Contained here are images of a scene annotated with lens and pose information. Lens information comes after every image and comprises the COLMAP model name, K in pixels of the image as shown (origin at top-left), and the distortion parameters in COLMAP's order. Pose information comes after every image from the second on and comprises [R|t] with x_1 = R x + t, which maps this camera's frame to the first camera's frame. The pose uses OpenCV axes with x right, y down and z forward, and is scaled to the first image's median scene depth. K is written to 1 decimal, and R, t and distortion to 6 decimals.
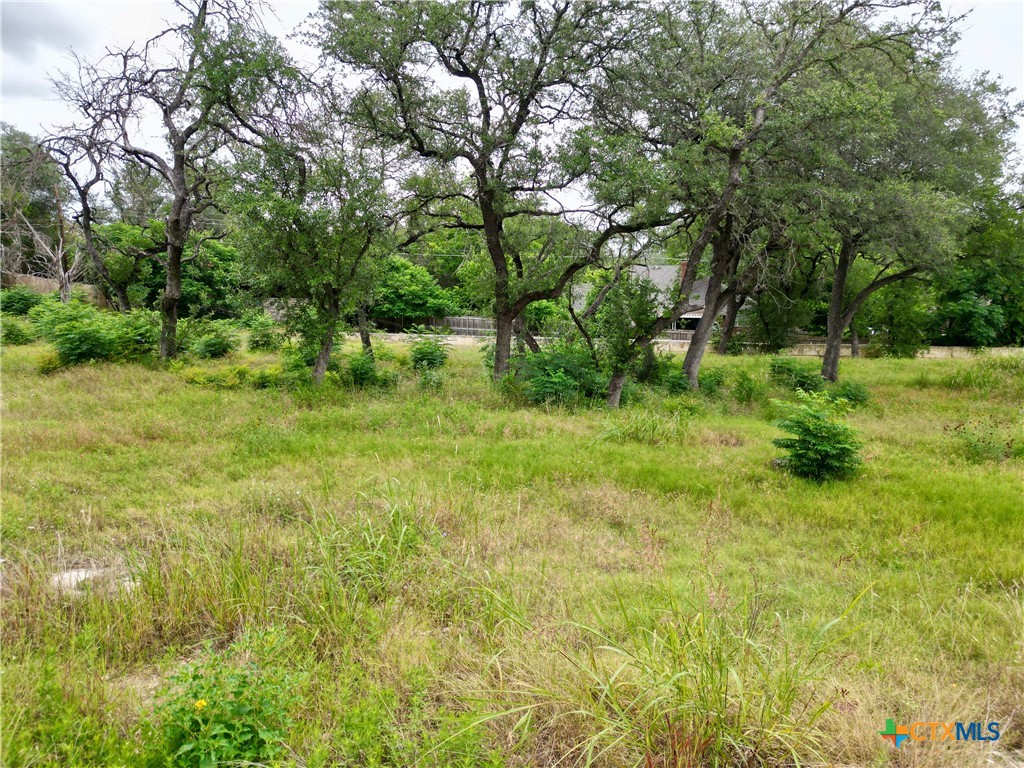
lens RADIAL K [[721.7, 0, 509.3], [0, 721.7, 385.9], [0, 0, 1]] dist [0.058164, -0.052306]
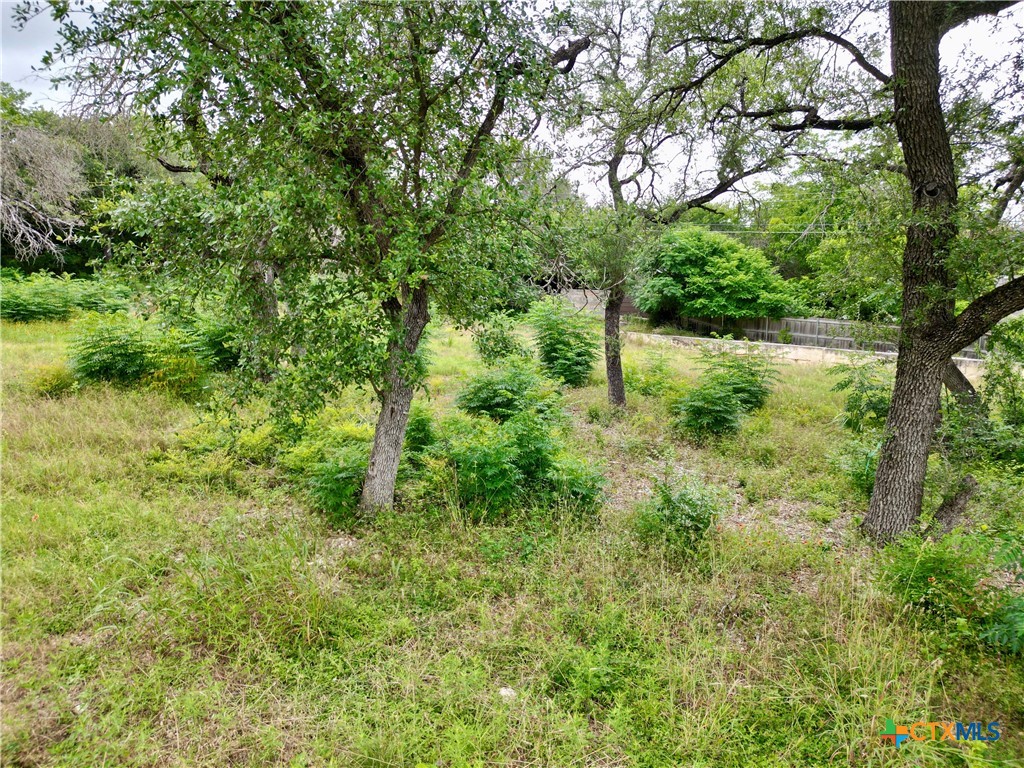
lens RADIAL K [[721.7, 0, 509.3], [0, 721.7, 385.9], [0, 0, 1]] dist [0.058164, -0.052306]
pose [[0.895056, 0.077952, -0.439089, -0.013469], [-0.074356, 0.996908, 0.025411, -0.034367], [0.439712, 0.009905, 0.898084, 0.300040]]
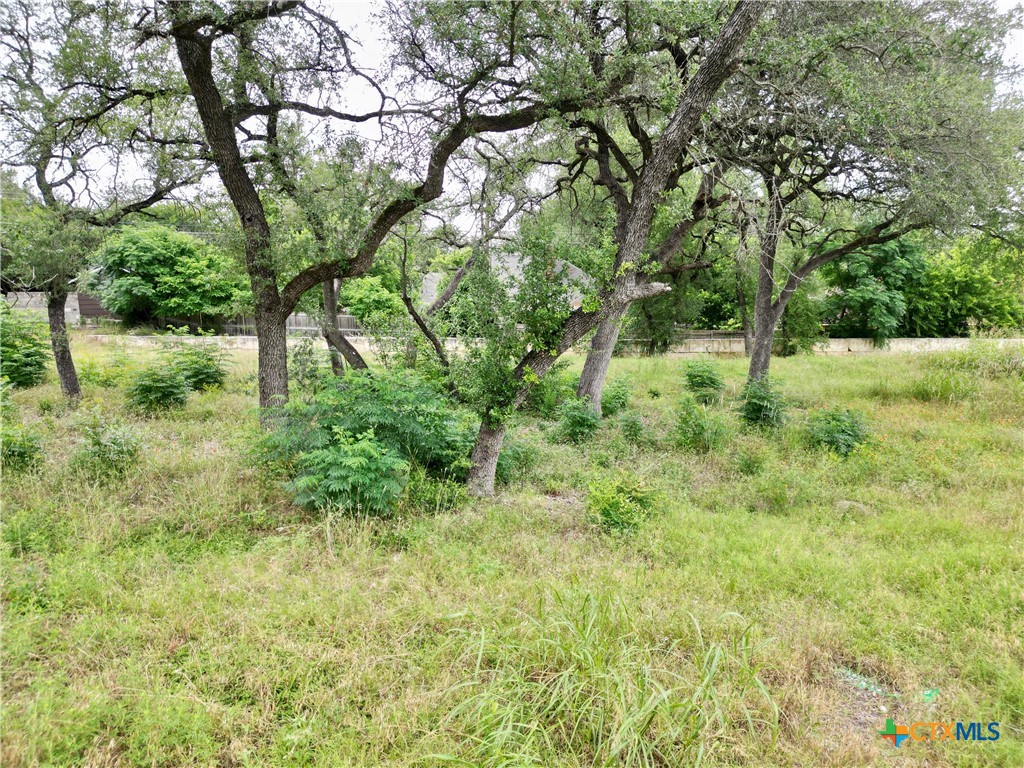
lens RADIAL K [[721.7, 0, 509.3], [0, 721.7, 385.9], [0, 0, 1]] dist [0.058164, -0.052306]
pose [[0.980264, -0.035830, 0.194419, 0.029274], [0.034164, 0.999345, 0.011918, -0.021844], [-0.194719, -0.005040, 0.980846, 0.221892]]
